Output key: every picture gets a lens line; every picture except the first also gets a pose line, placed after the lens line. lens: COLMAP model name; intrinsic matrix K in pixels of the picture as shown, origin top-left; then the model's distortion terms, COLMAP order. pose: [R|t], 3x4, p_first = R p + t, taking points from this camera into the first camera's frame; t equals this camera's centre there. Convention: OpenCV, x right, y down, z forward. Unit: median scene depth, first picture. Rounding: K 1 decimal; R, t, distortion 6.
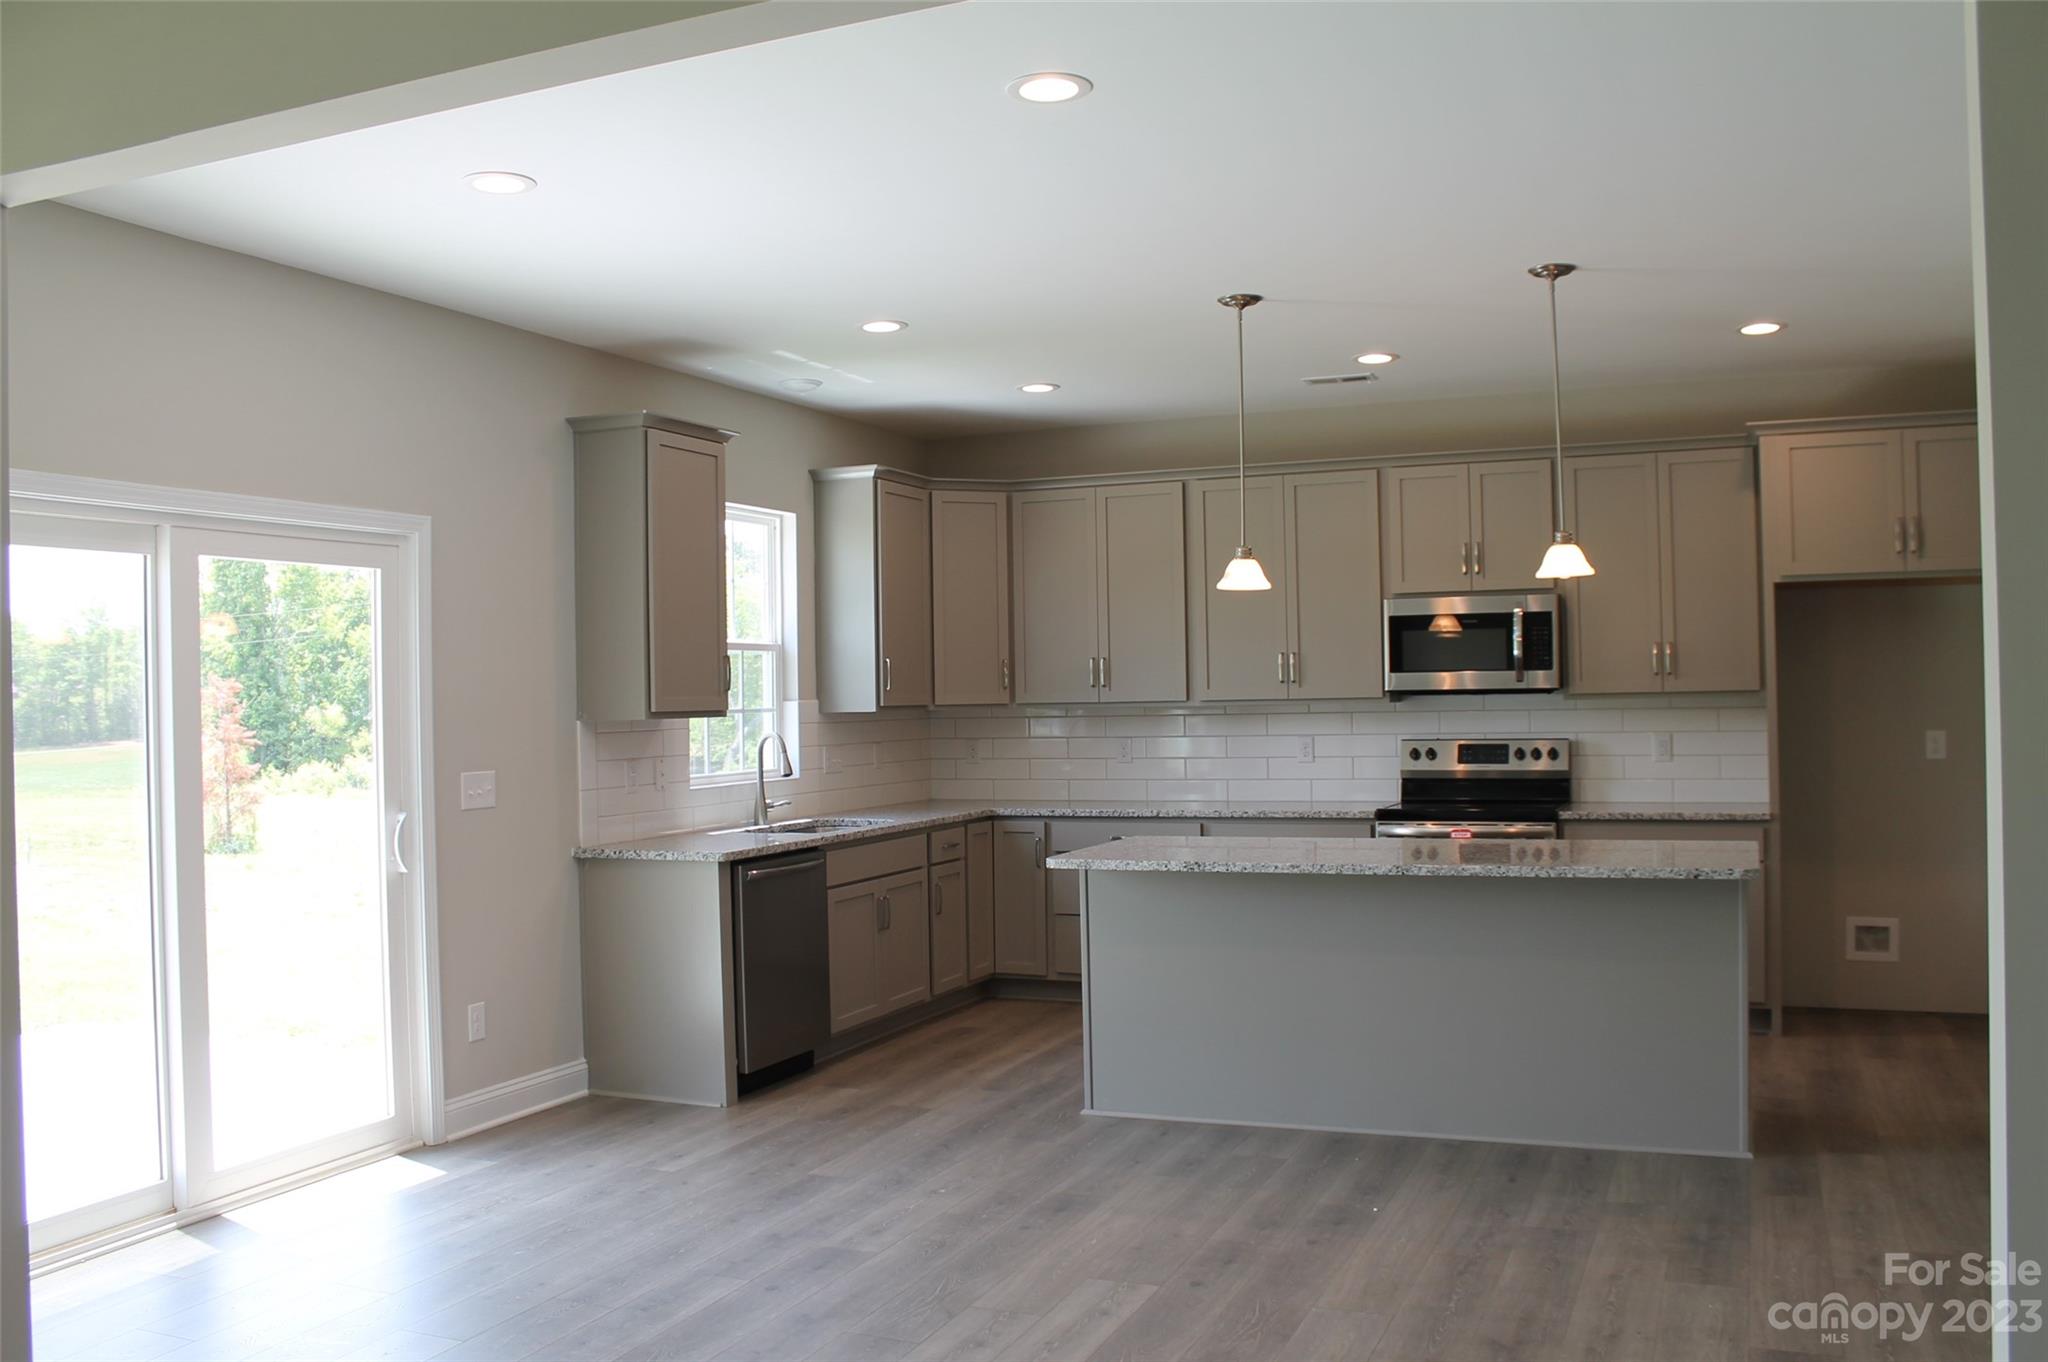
lens RADIAL K [[1747.5, 0, 1024.0], [0, 1747.5, 681.0], [0, 0, 1]] dist [-0.171589, 0.173434]
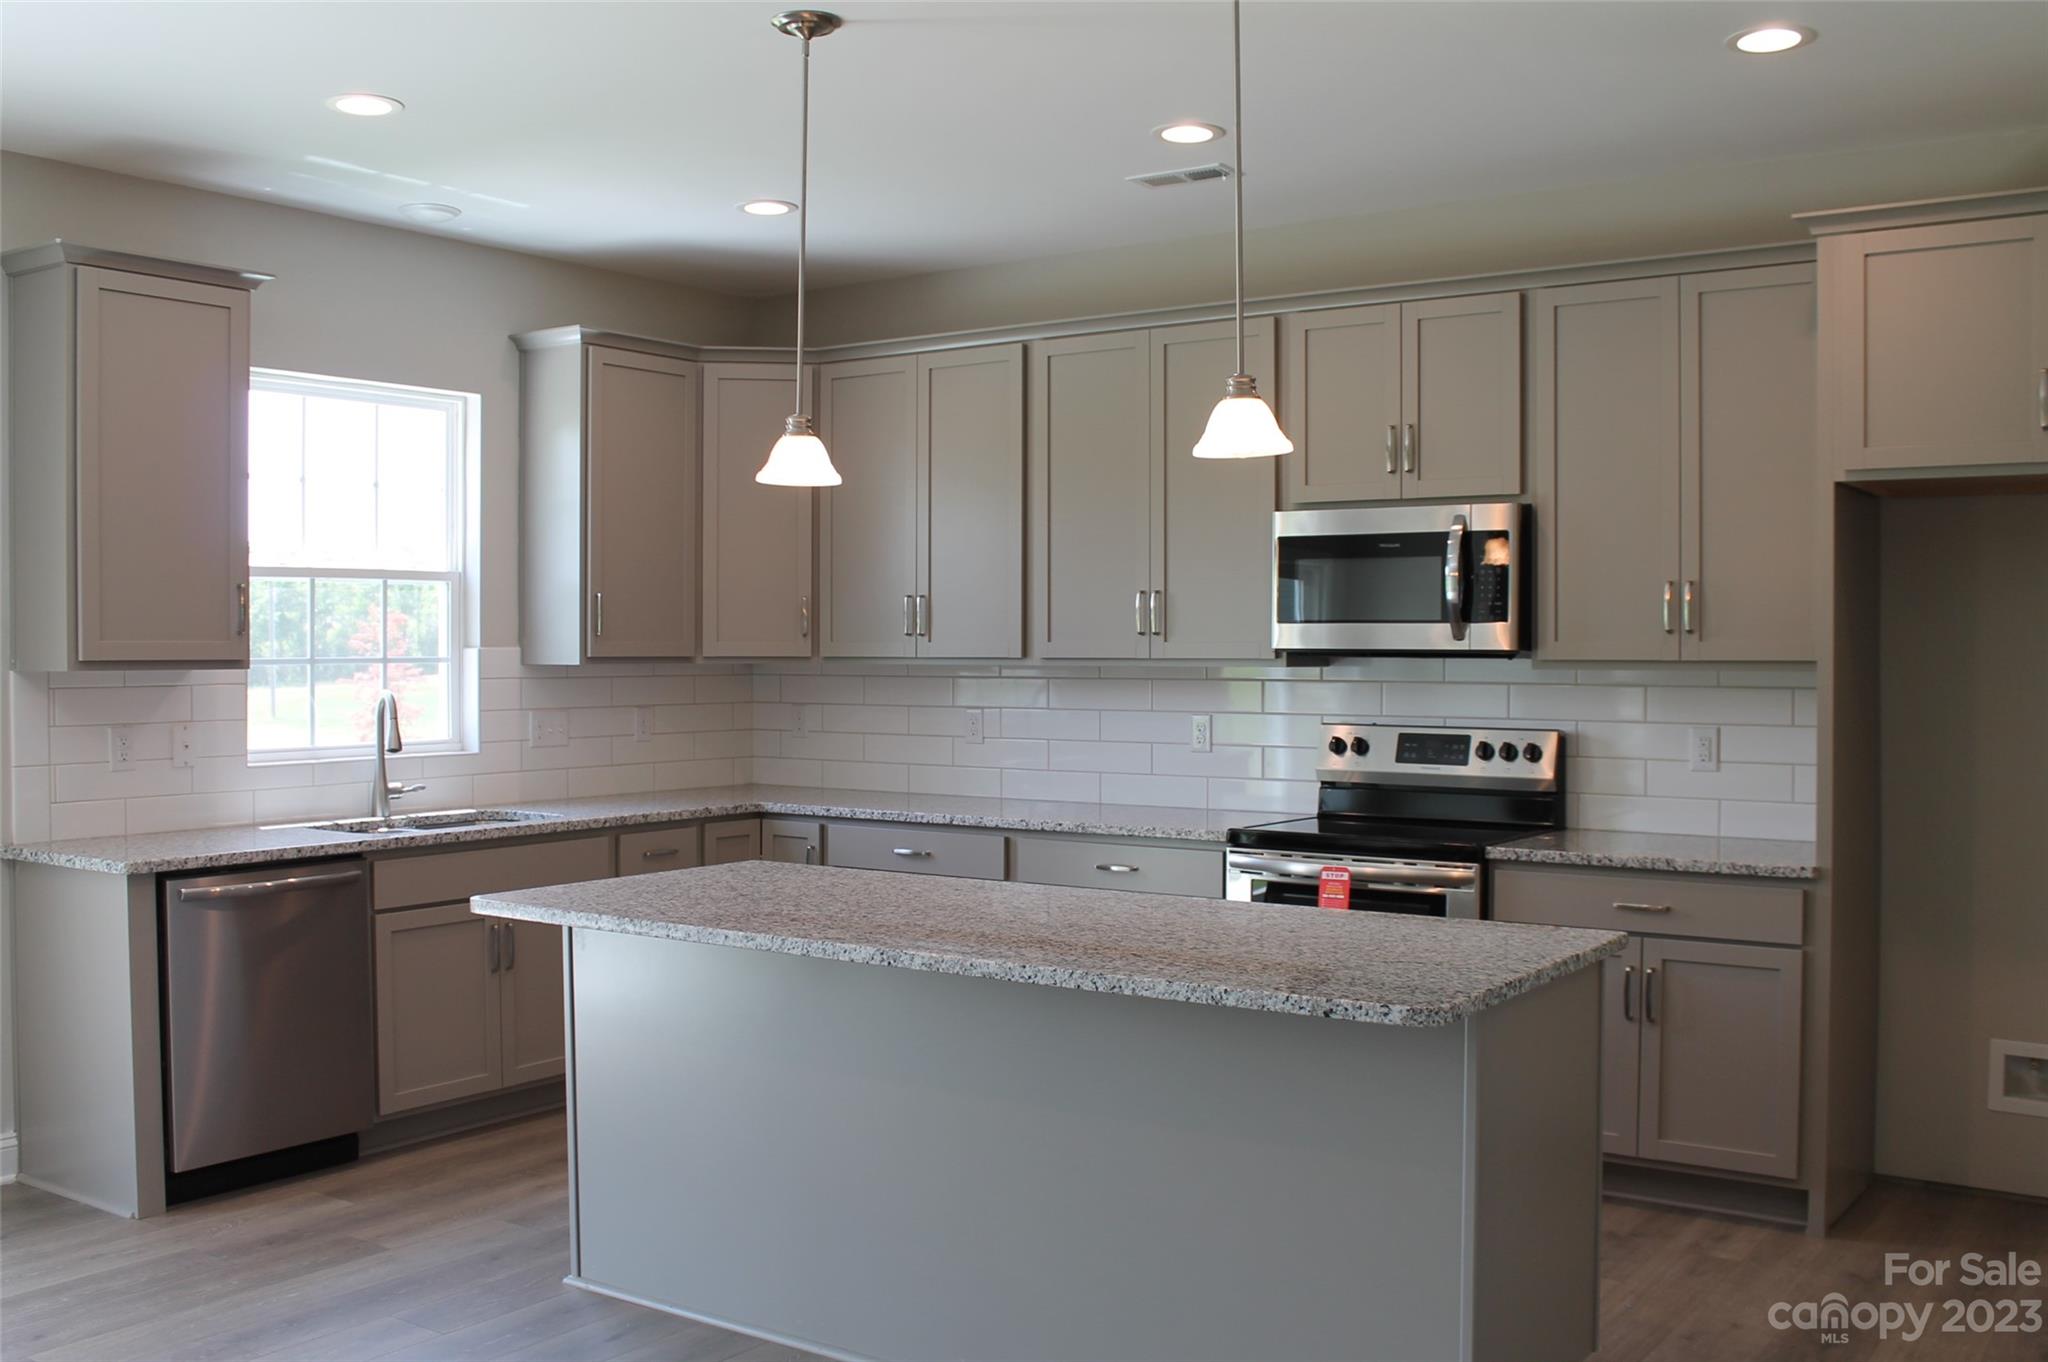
lens RADIAL K [[1951.4, 0, 1024.0], [0, 1951.4, 681.0], [0, 0, 1]] dist [-0.141510, 0.143414]
pose [[0.977448, 0.022170, -0.210011, 0.282253], [-0.016279, 0.999425, 0.029736, -0.003125], [0.210549, -0.025647, 0.977247, 0.261890]]
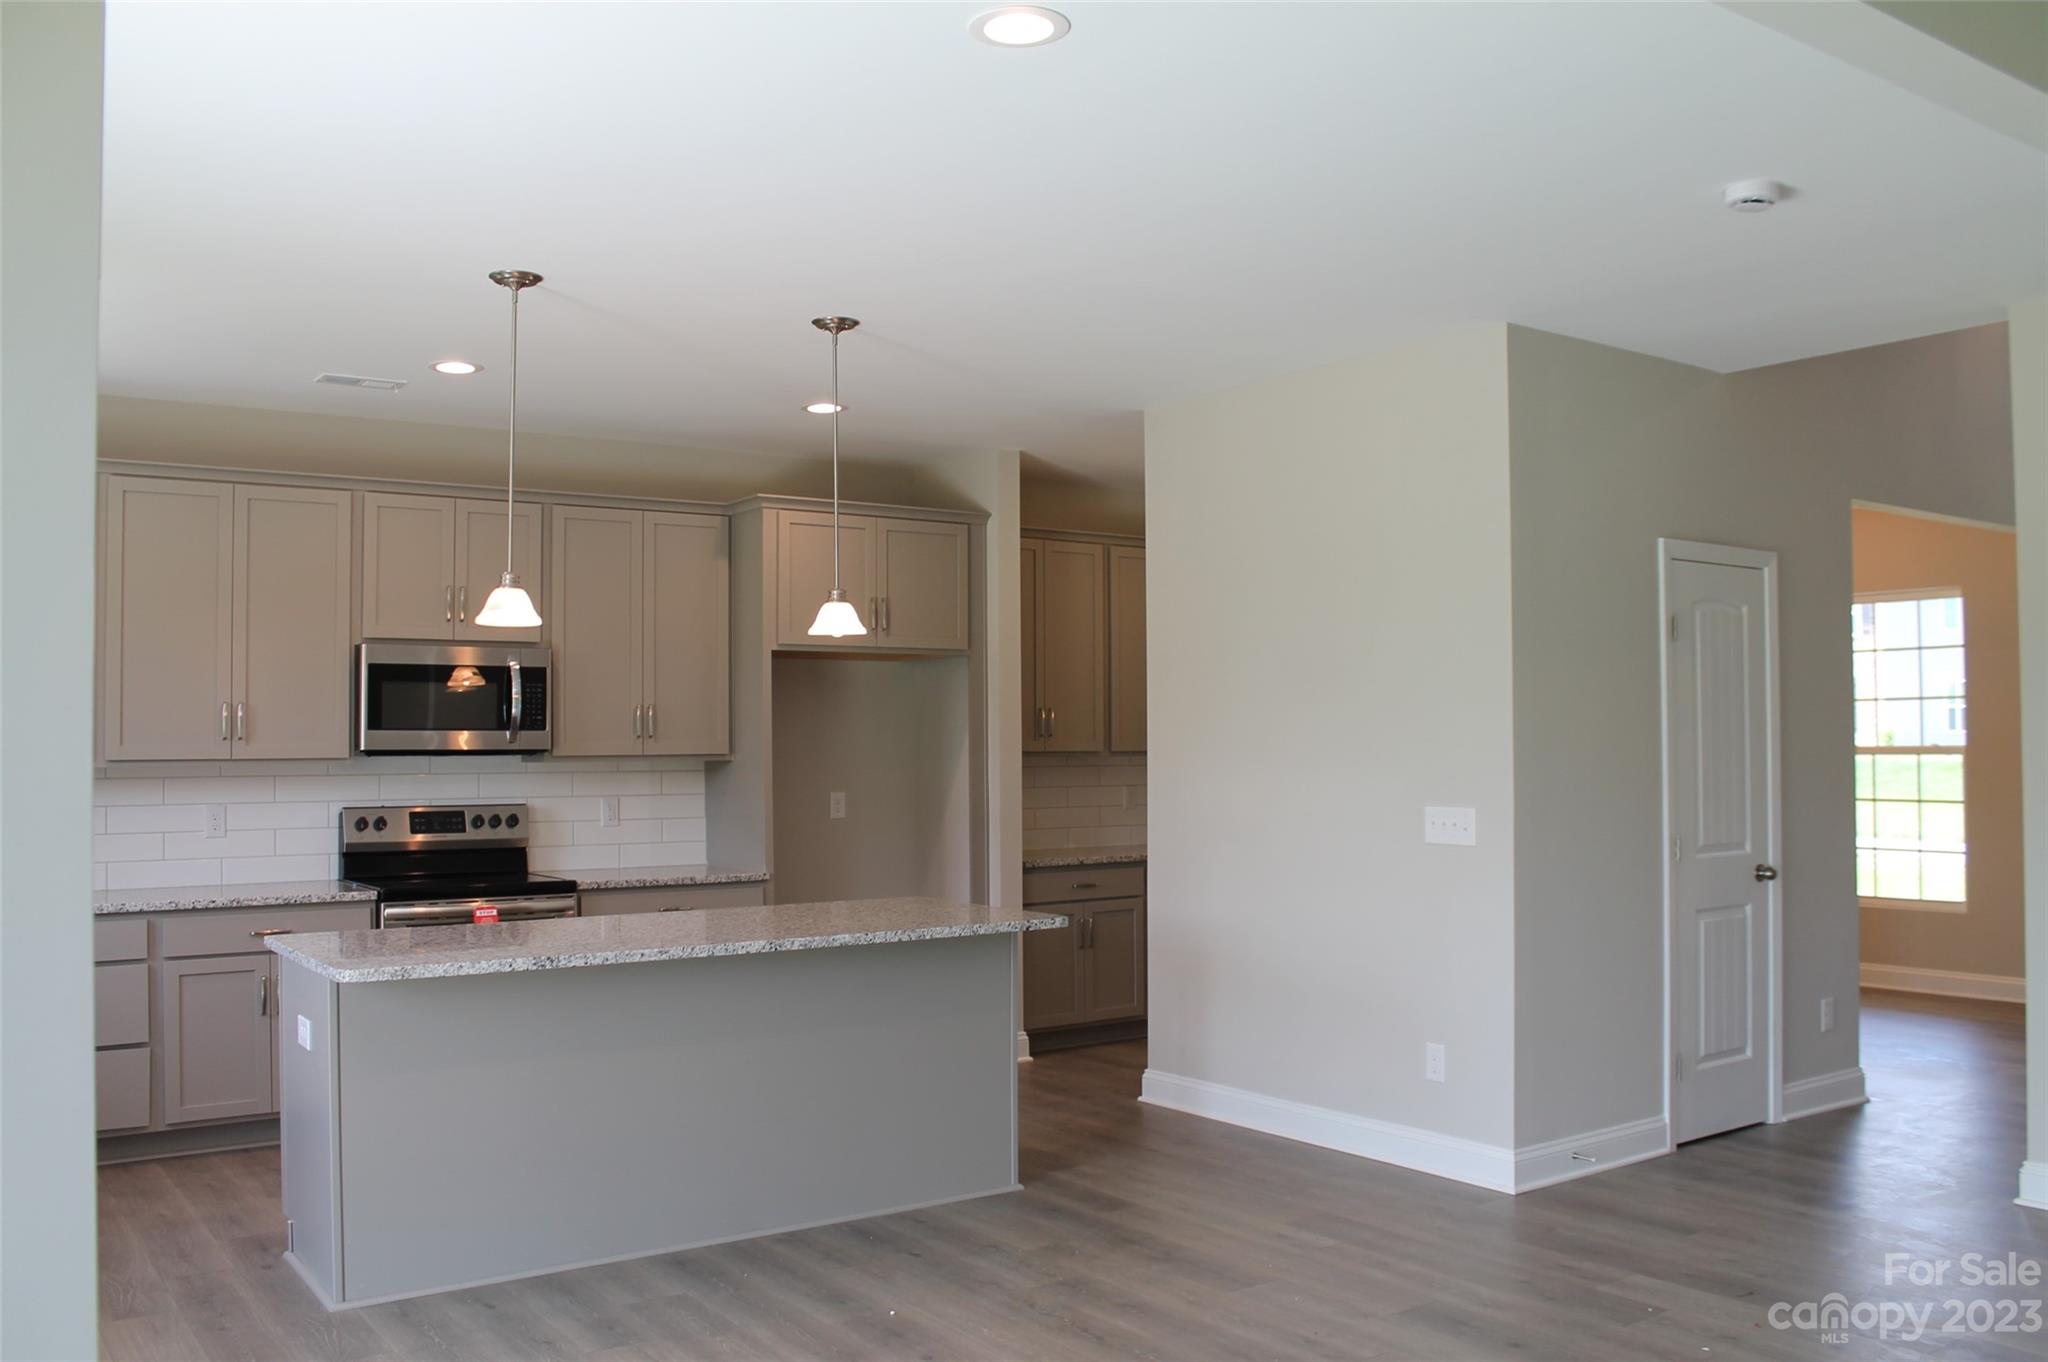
lens RADIAL K [[1747.5, 0, 1024.0], [0, 1747.5, 681.0], [0, 0, 1]] dist [-0.171589, 0.173434]
pose [[0.527087, 0.042780, 0.848734, -0.349240], [-0.007830, 0.998934, -0.045488, 0.007389], [-0.849775, 0.017330, 0.526861, 0.286516]]
